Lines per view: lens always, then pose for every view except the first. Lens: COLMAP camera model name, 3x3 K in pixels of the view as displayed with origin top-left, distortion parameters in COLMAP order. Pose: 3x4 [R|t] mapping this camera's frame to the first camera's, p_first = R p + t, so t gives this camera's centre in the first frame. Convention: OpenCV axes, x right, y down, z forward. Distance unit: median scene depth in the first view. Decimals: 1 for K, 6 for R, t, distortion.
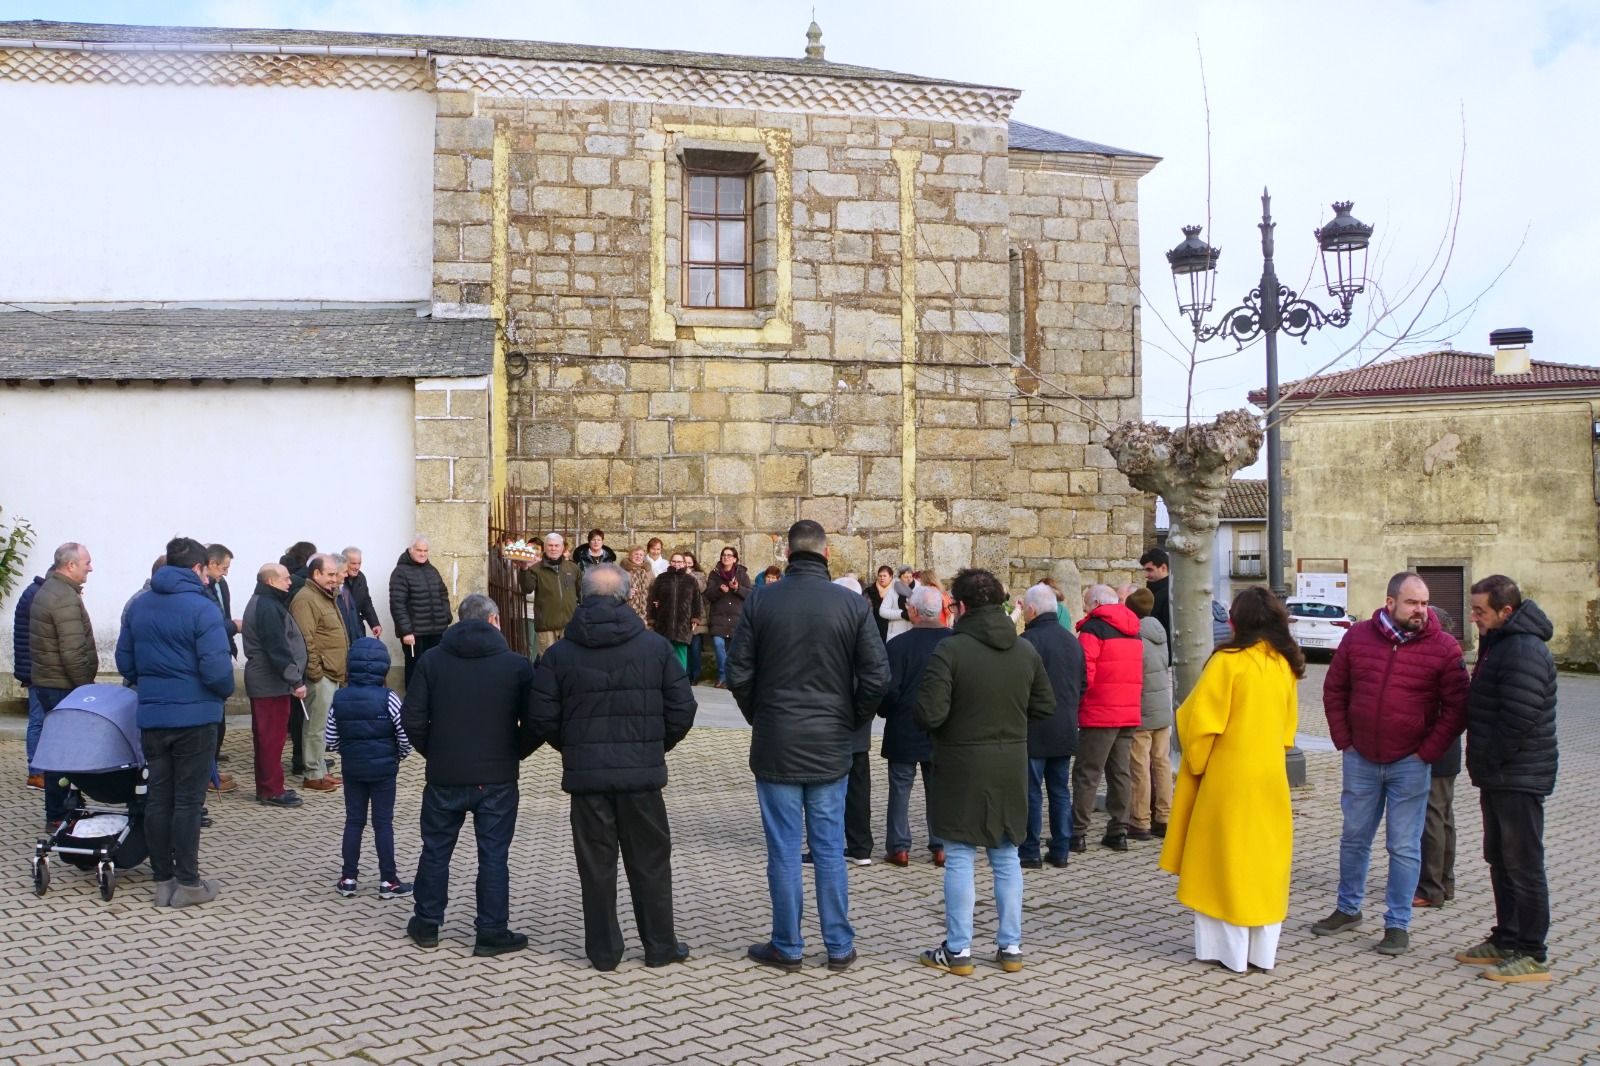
lens RADIAL K [[1506.3, 0, 734.8], [0, 1506.3, 531.4], [0, 0, 1]] dist [-0.134709, 0.063295]
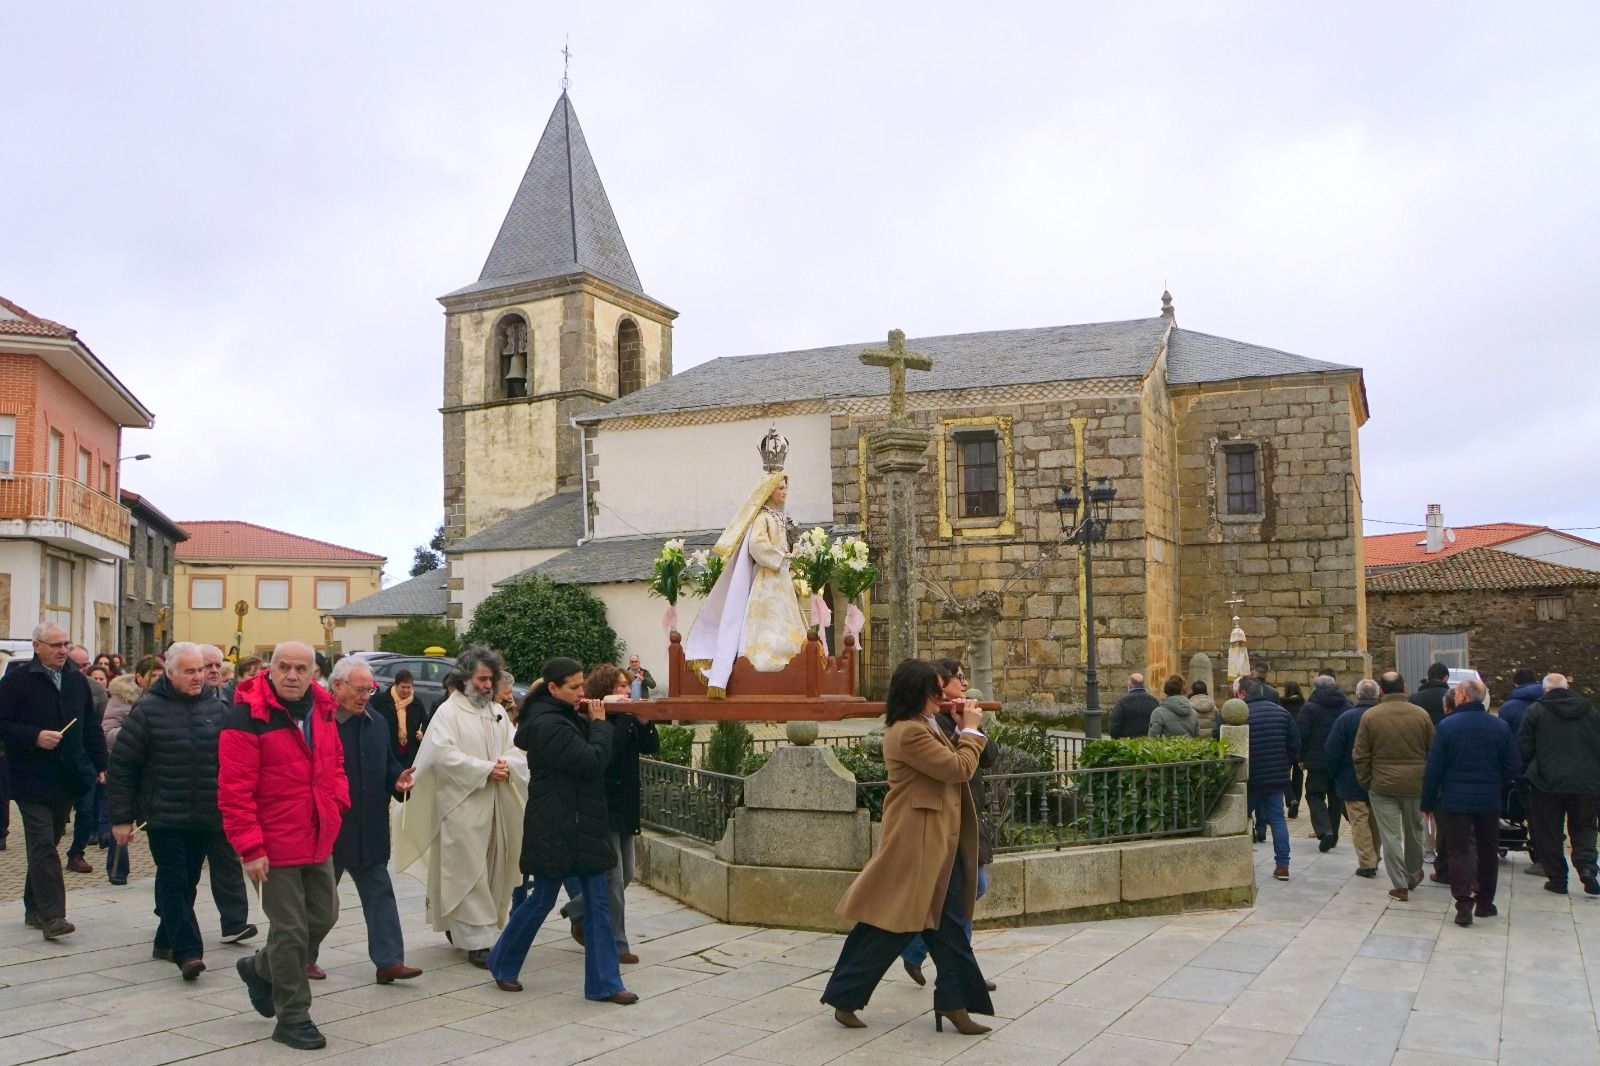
lens RADIAL K [[1506.3, 0, 734.8], [0, 1506.3, 531.4], [0, 0, 1]] dist [-0.134709, 0.063295]
pose [[0.805544, -0.051199, -0.590320, 0.822423], [0.015277, 0.997723, -0.065687, -0.015236], [0.592339, 0.043896, 0.804492, -0.640956]]
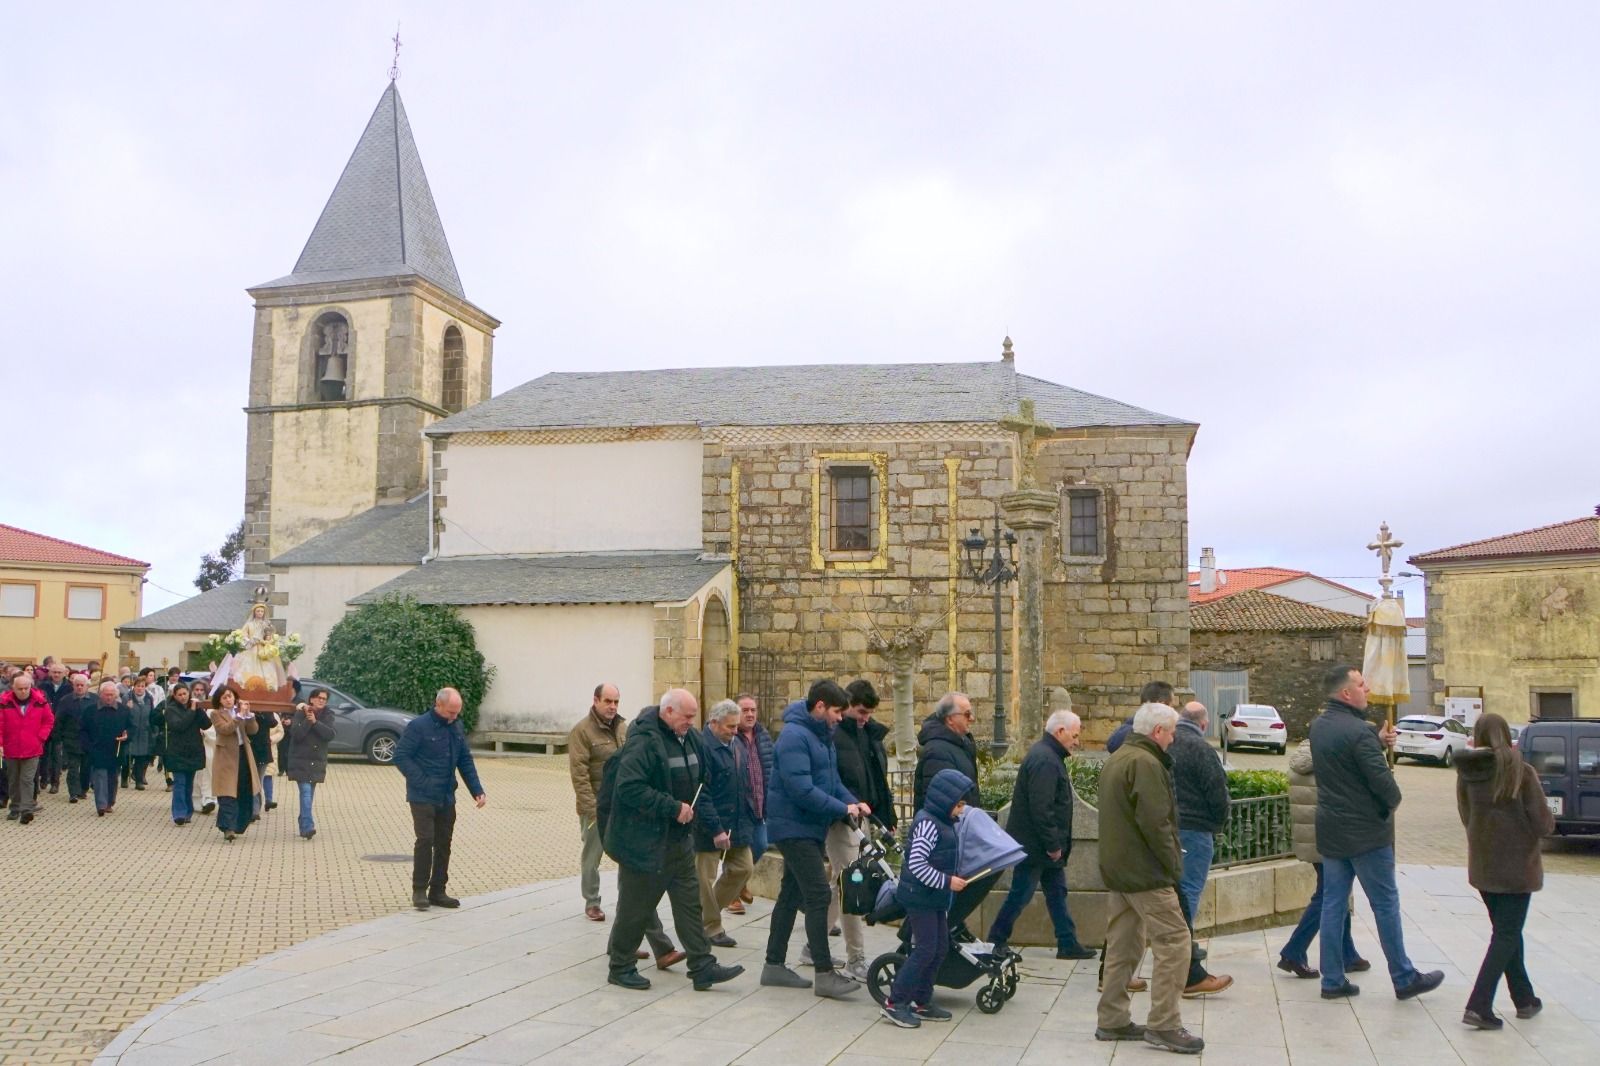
lens RADIAL K [[1576.4, 0, 828.2], [0, 1576.4, 489.7], [0, 0, 1]] dist [-0.135361, 0.104353]
pose [[0.933578, -0.032617, -0.356888, 0.659161], [-0.003604, 0.994945, -0.100361, -0.027044], [0.358357, 0.094981, 0.928740, -0.826830]]
